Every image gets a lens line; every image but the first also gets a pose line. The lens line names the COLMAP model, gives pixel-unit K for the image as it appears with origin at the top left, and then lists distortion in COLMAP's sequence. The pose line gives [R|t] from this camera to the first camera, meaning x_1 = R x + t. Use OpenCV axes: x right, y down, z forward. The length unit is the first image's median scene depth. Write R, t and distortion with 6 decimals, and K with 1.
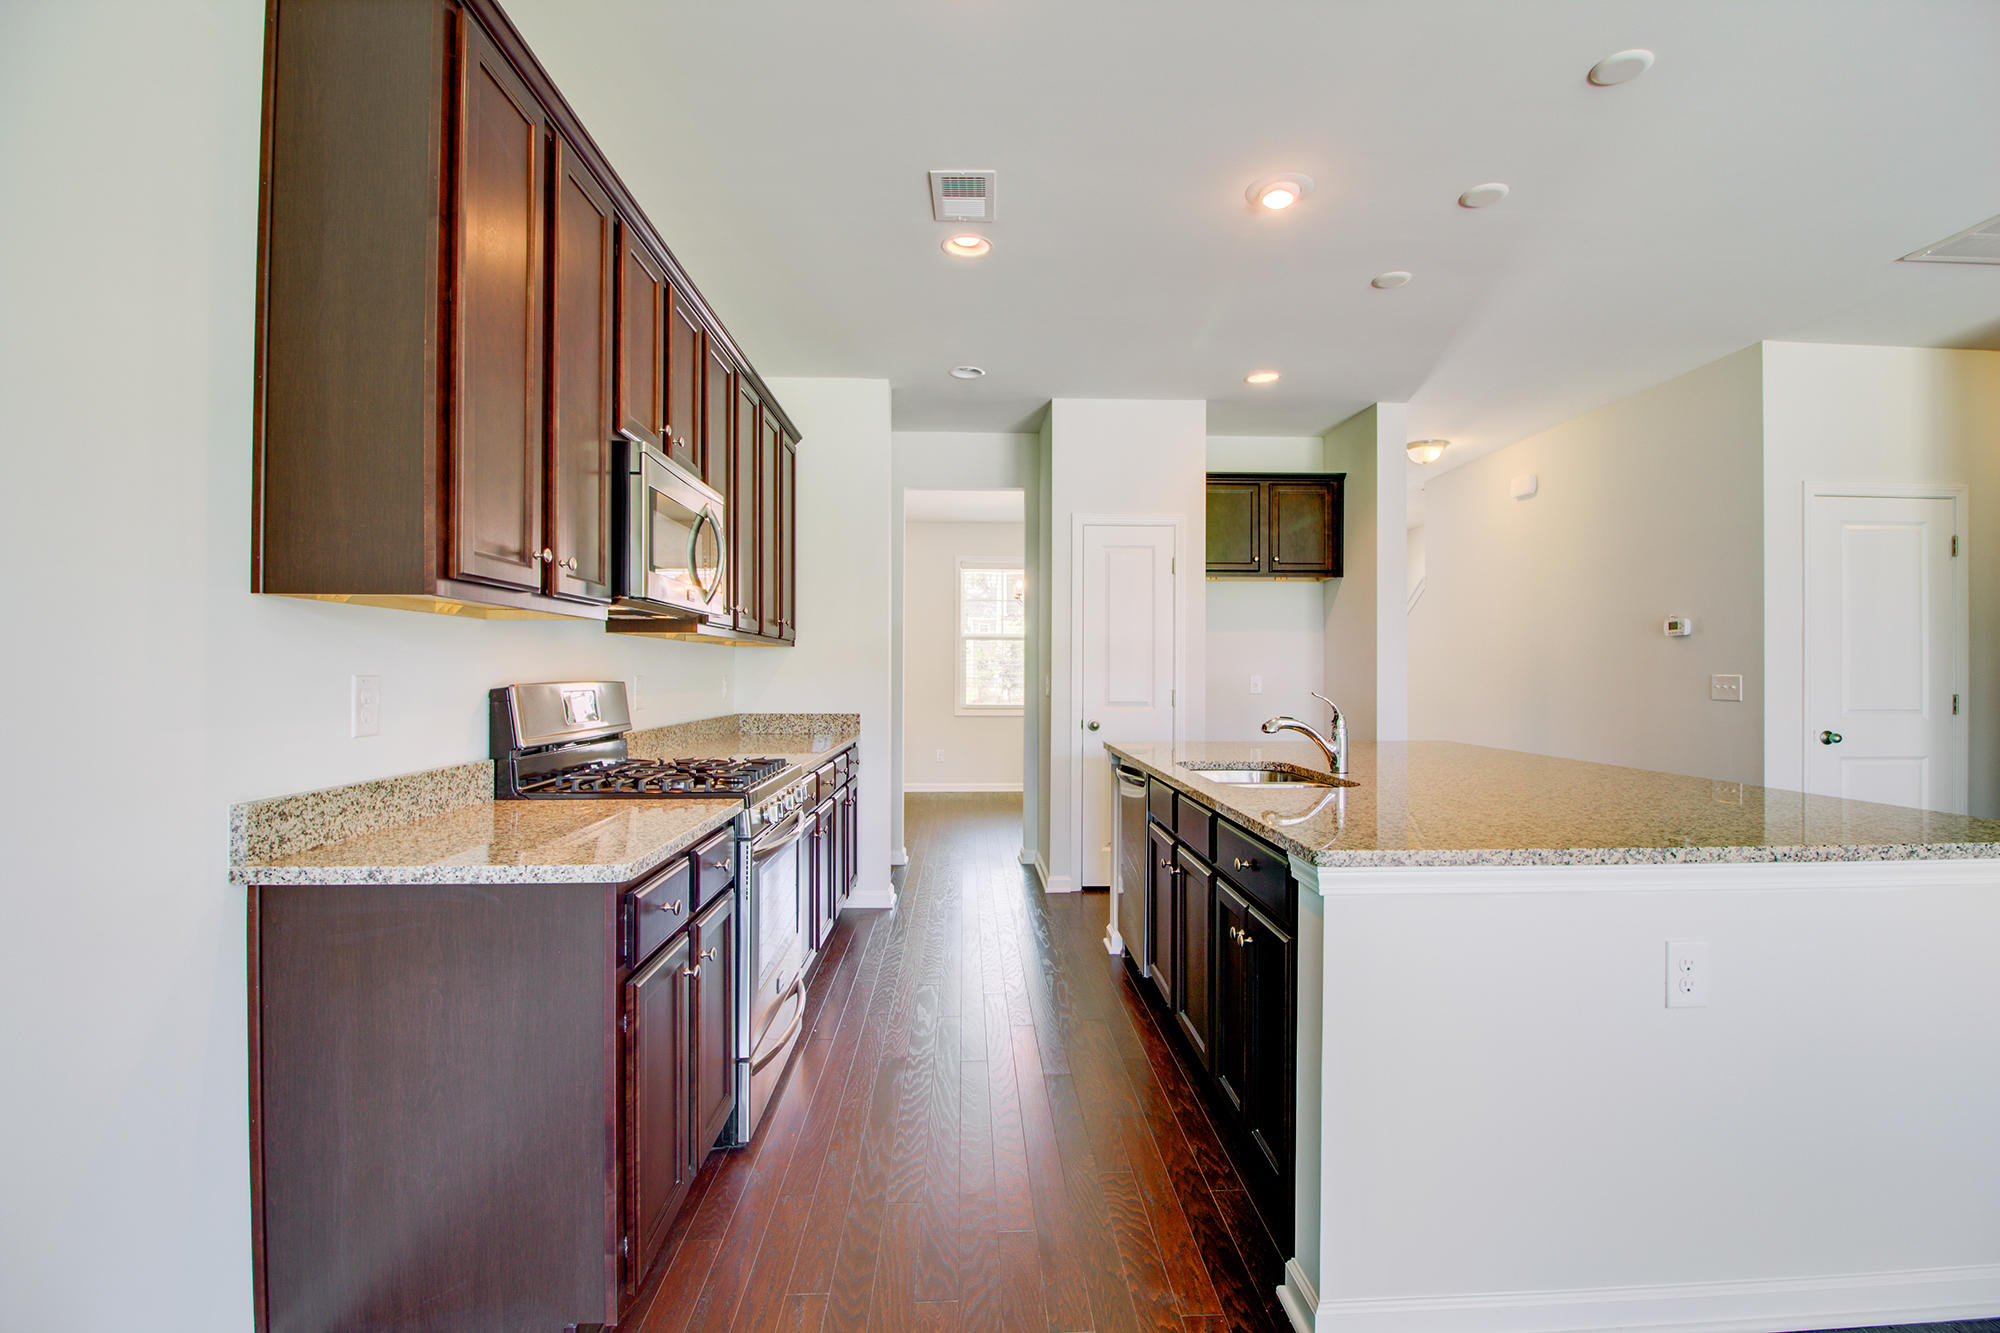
lens RADIAL K [[908.1, 0, 1014.6], [0, 908.1, 670.2], [0, 0, 1]] dist [0.001565, 0.001436]
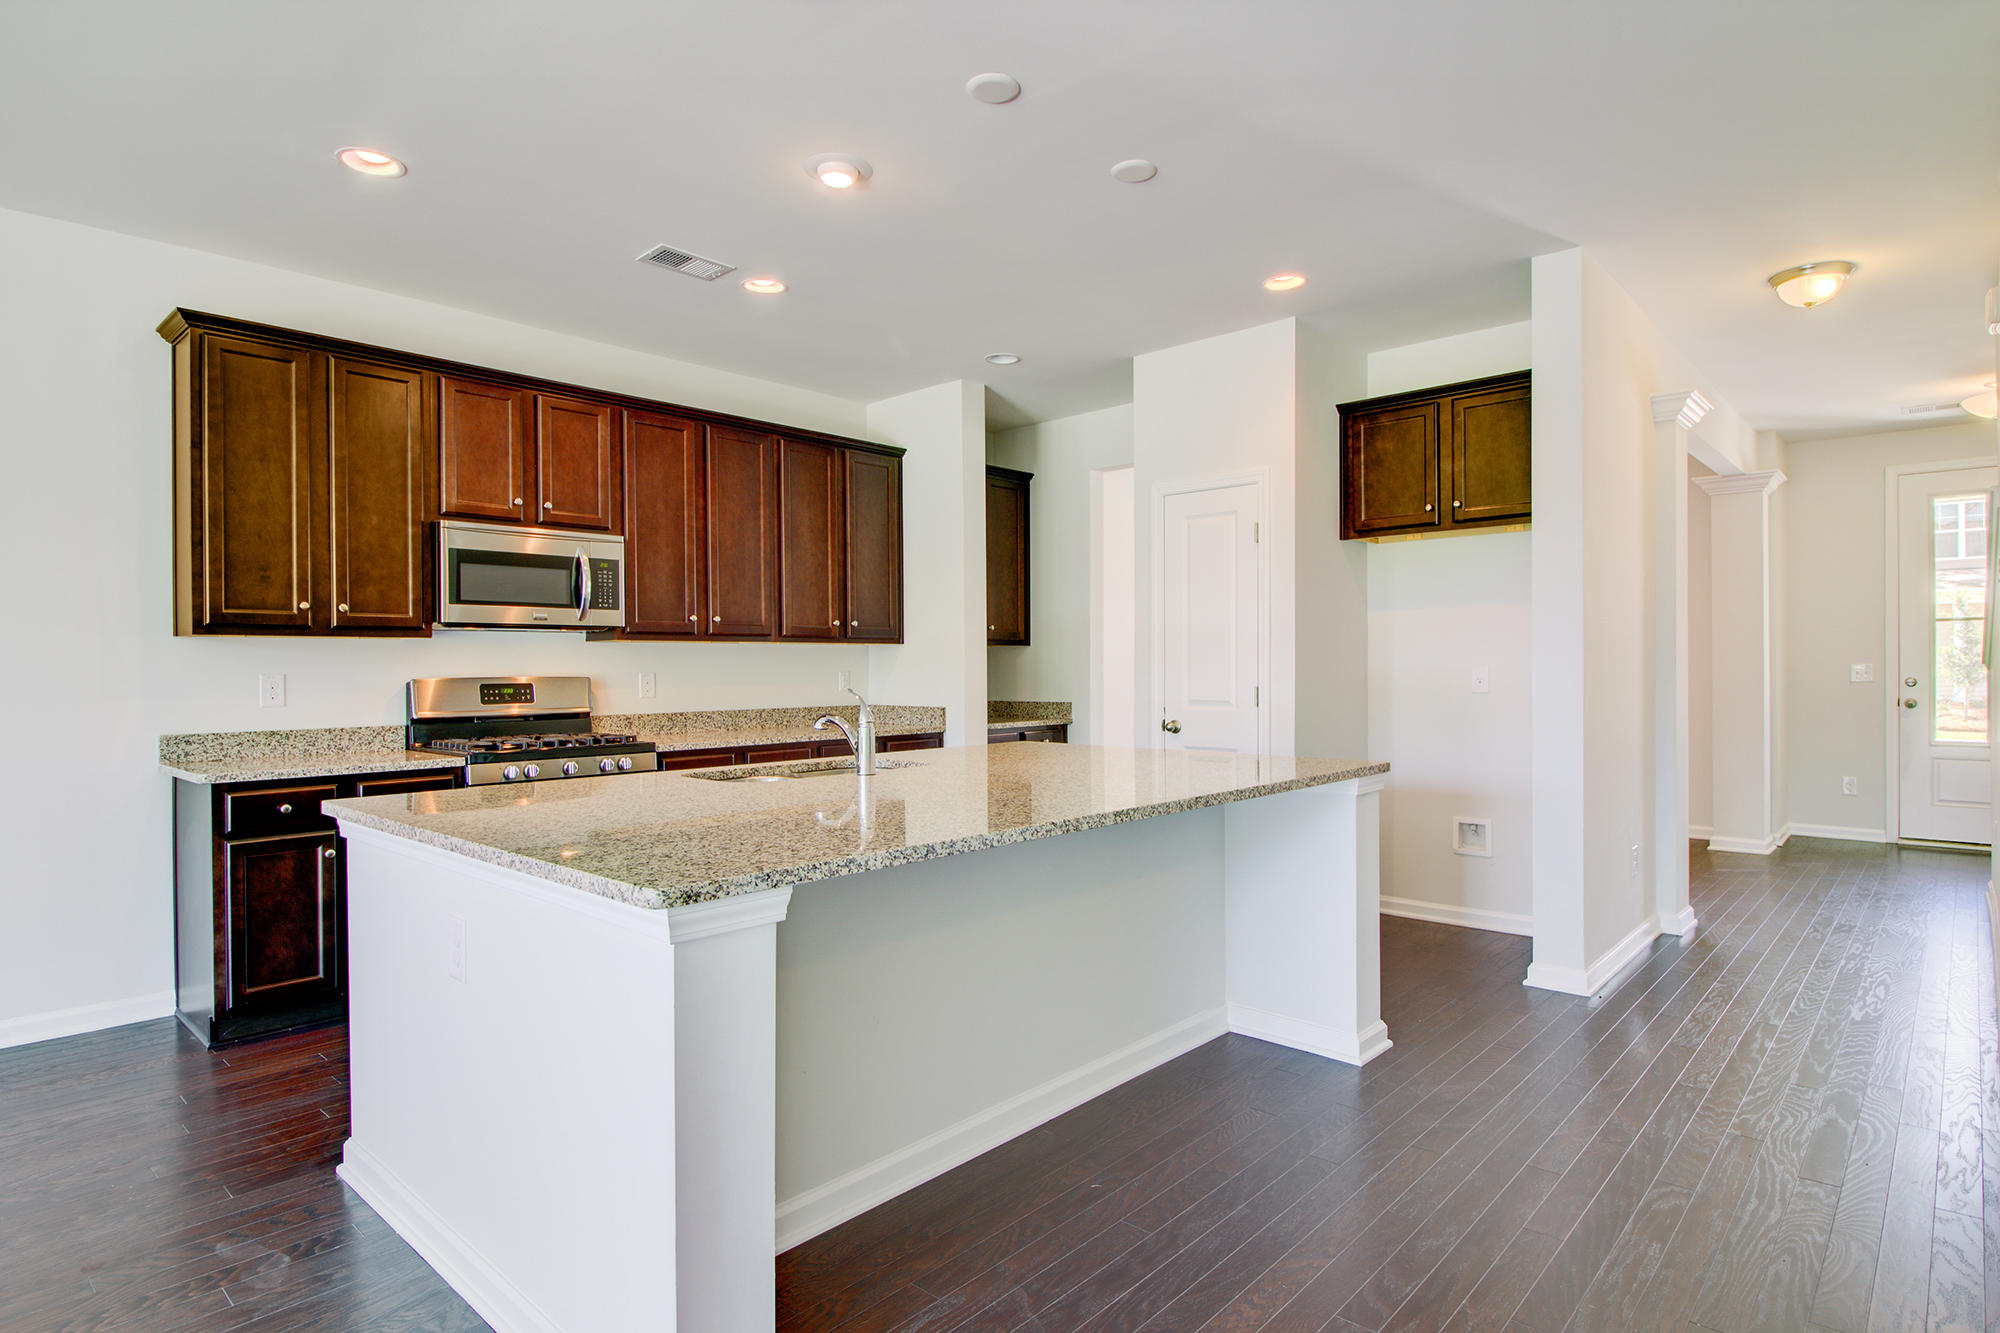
lens RADIAL K [[1063.2, 0, 1017.0], [0, 1063.2, 663.4], [0, 0, 1]] dist [0.002007, -0.003292]
pose [[0.717677, -0.007747, -0.696333, 1.879436], [0.010120, 0.999949, -0.000695, 0.000382], [0.696303, -0.006549, 0.717718, 0.484390]]
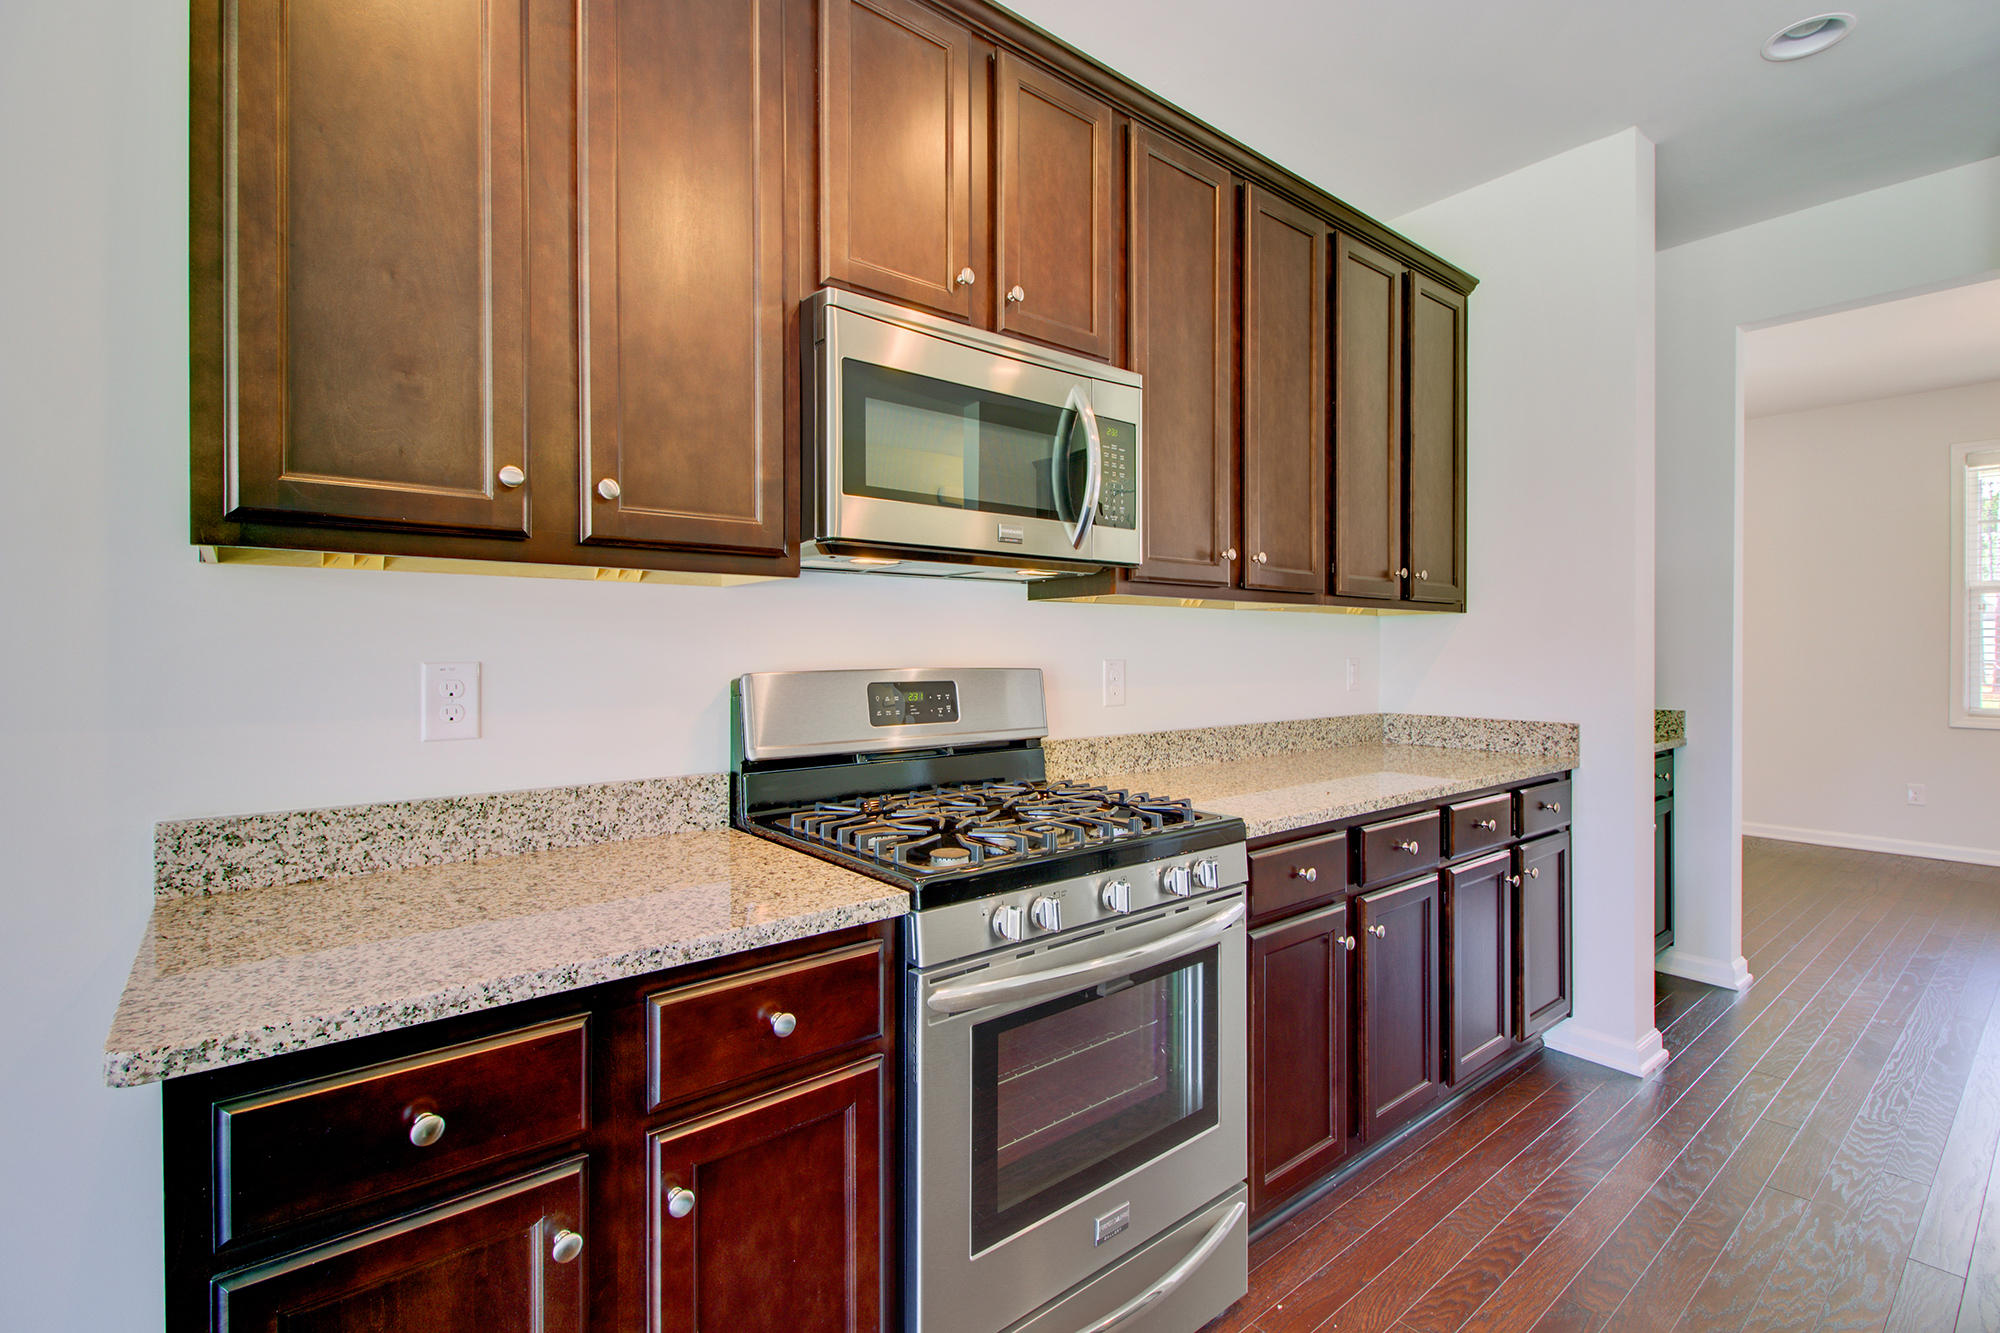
lens RADIAL K [[908.1, 0, 982.5], [0, 908.1, 652.6], [0, 0, 1]] dist [0.001565, 0.001436]
pose [[0.592303, 0.000747, -0.805715, 0.185594], [0.003633, 0.999987, 0.003598, -0.002968], [0.805707, -0.005058, 0.592293, 0.886284]]
